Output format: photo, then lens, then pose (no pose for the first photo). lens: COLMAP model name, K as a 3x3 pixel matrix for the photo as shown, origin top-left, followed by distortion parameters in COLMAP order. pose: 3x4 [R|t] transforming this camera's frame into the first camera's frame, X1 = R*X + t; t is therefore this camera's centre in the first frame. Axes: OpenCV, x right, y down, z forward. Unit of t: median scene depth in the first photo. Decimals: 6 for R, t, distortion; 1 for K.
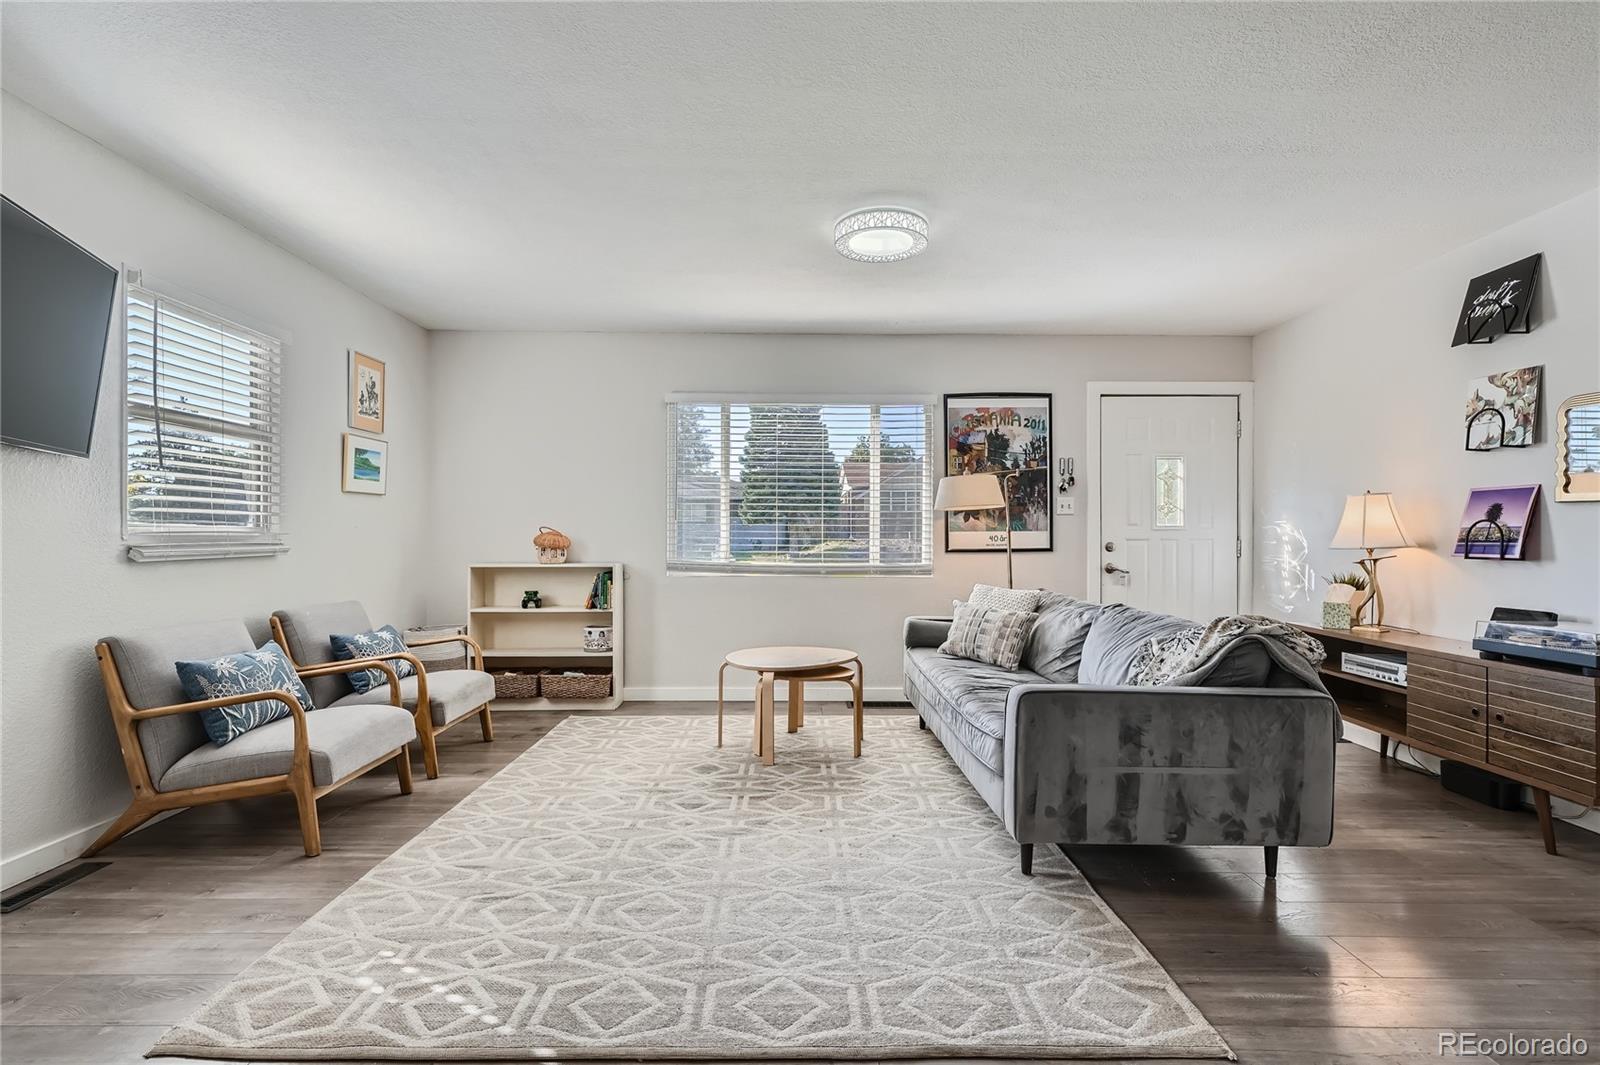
lens RADIAL K [[771.3, 0, 799.9], [0, 771.3, 532.3], [0, 0, 1]] dist [0.014169, -0.004440]
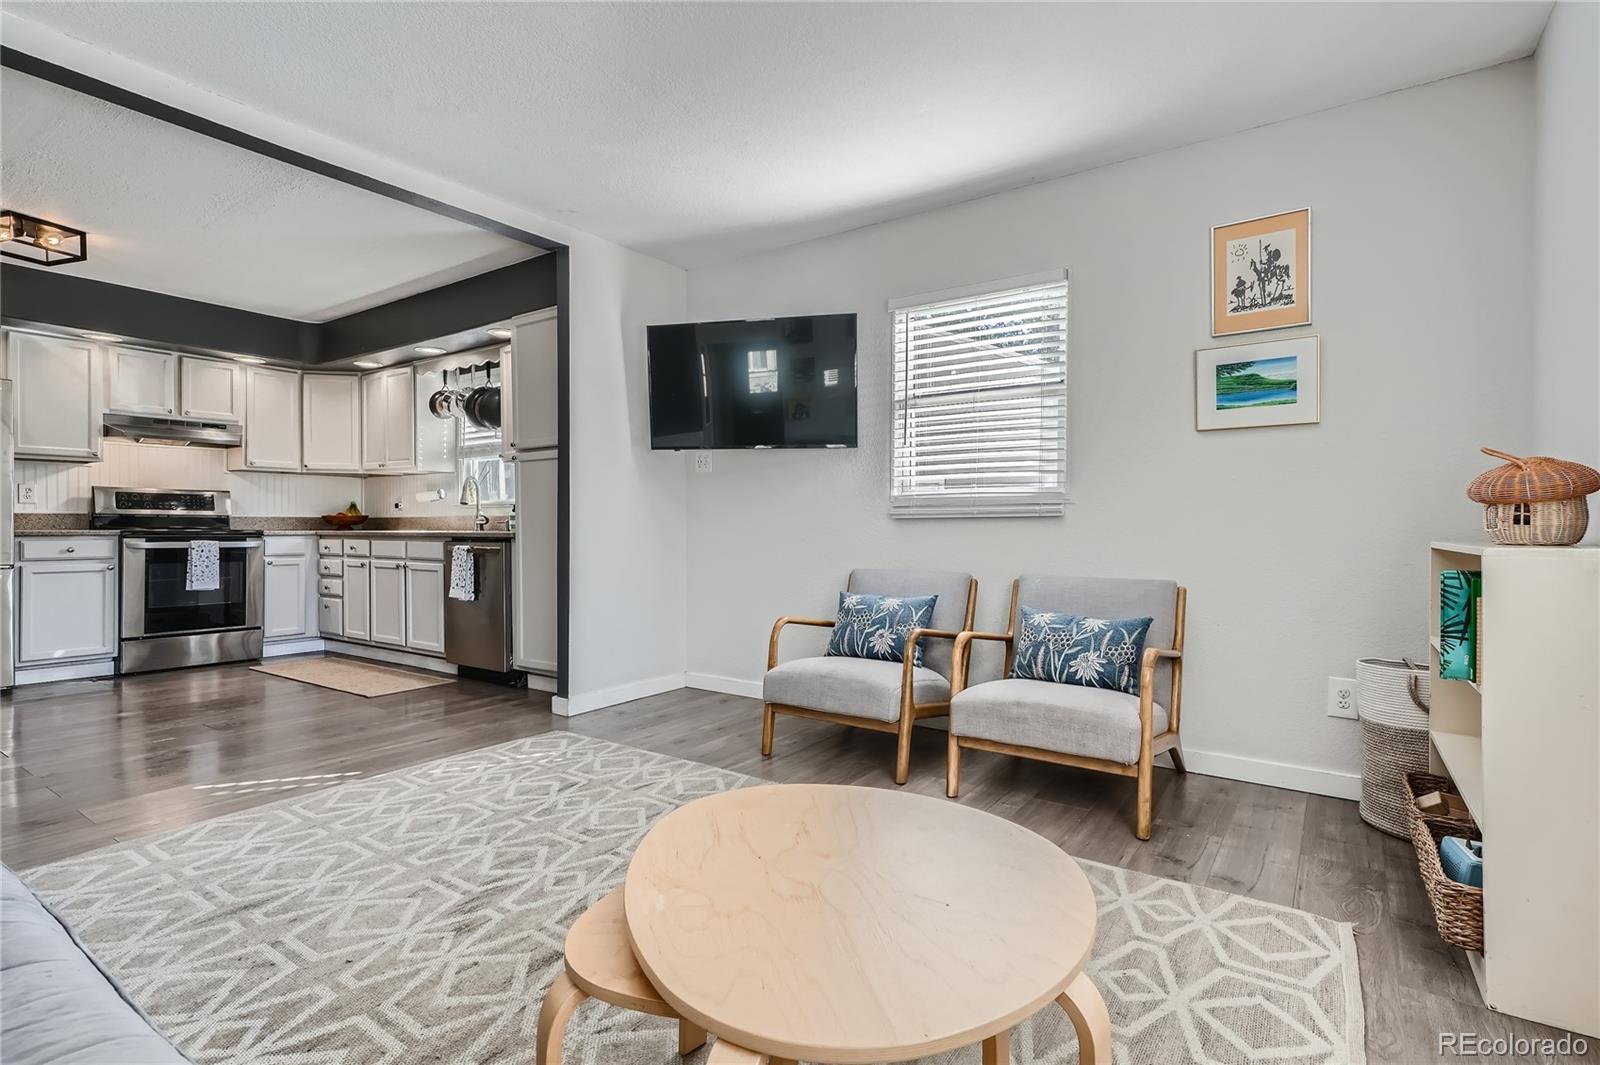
lens RADIAL K [[771.3, 0, 806.4], [0, 771.3, 529.3], [0, 0, 1]] dist [0.014169, -0.004440]
pose [[-0.576929, 0.000222, -0.816794, 0.271461], [0.000602, 1.000000, -0.000154, 0.049356], [0.816794, -0.000581, -0.576929, 1.425303]]
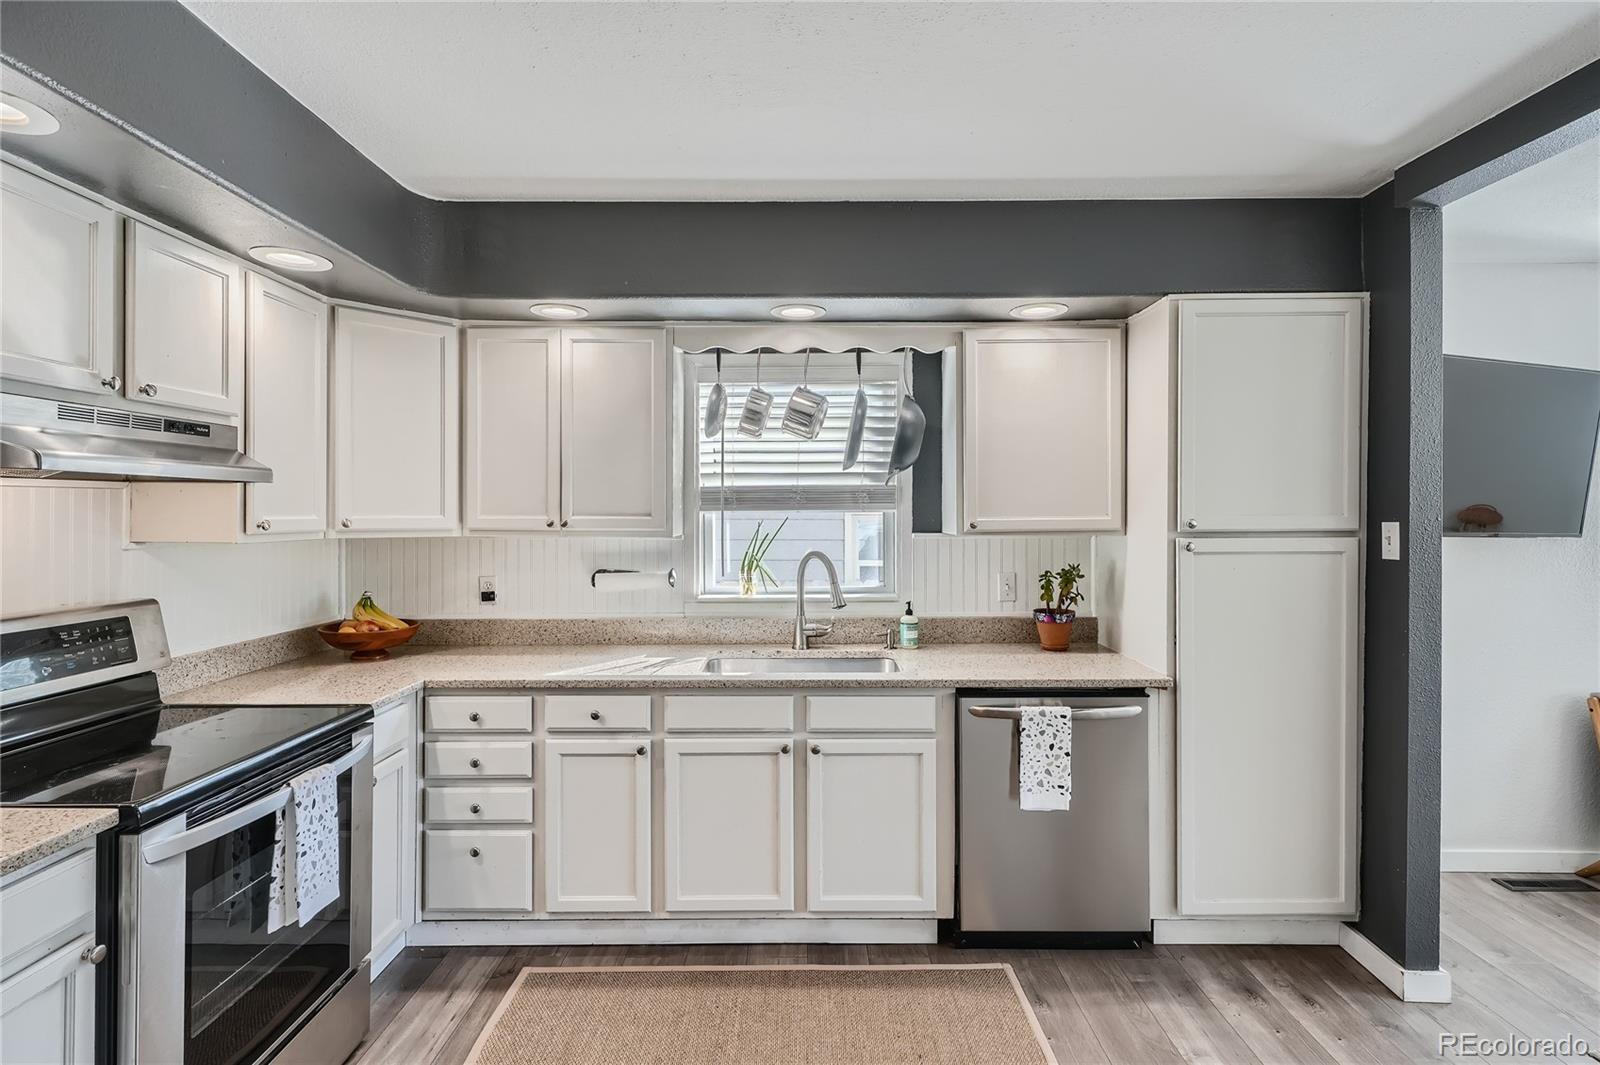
lens RADIAL K [[771.3, 0, 801.1], [0, 771.3, 517.1], [0, 0, 1]] dist [0.014169, -0.004440]
pose [[-0.013501, -0.002407, -0.999906, 0.227505], [0.004807, 0.999985, -0.002472, -0.104068], [0.999897, -0.004840, -0.013489, -0.131412]]
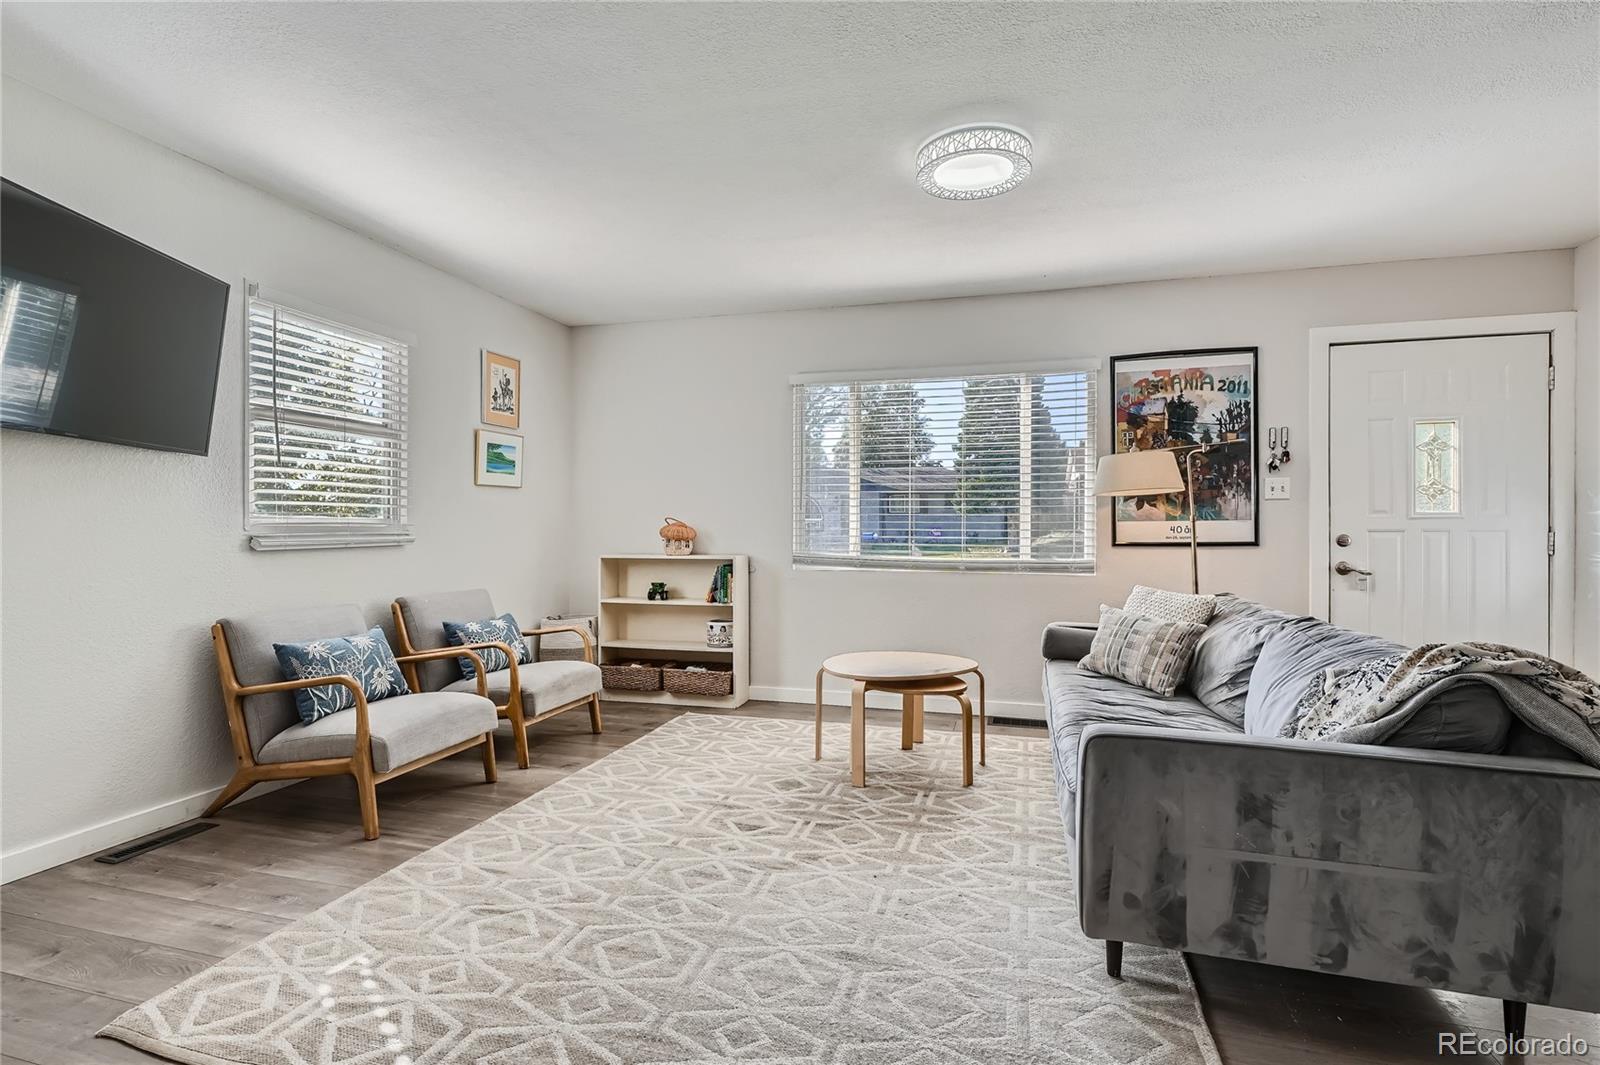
lens RADIAL K [[771.3, 0, 795.2], [0, 771.3, 540.7], [0, 0, 1]] dist [0.014169, -0.004440]
pose [[0.957121, 0.003320, -0.289669, 0.163156], [0.001962, 0.999837, 0.017943, 0.005660], [0.289681, -0.017742, 0.956959, 0.155244]]
